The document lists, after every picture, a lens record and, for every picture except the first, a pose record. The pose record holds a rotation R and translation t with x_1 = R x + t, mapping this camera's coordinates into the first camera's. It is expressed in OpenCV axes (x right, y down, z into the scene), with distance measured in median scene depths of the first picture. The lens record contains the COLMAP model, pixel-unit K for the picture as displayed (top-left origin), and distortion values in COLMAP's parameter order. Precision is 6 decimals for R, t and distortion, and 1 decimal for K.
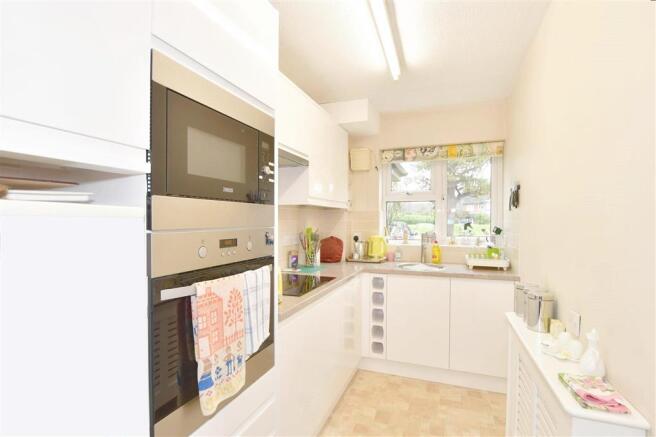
lens RADIAL K [[309.9, 0, 328.0], [0, 309.9, 218.5], [0, 0, 1]] dist [0.000144, 0.000005]
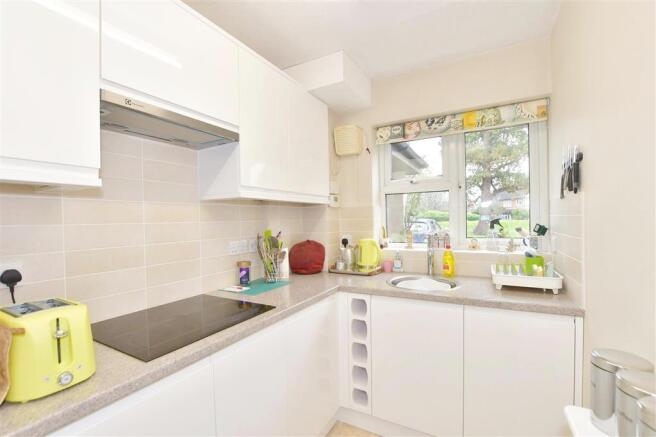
lens RADIAL K [[283.6, 0, 326.8], [0, 283.6, 220.4], [0, 0, 1]] dist [-0.019142, 0.000152]
pose [[0.989683, -0.020283, -0.141833, 0.161031], [0.021507, 0.999743, 0.007103, 0.003900], [0.141653, -0.010080, 0.989865, 0.308217]]
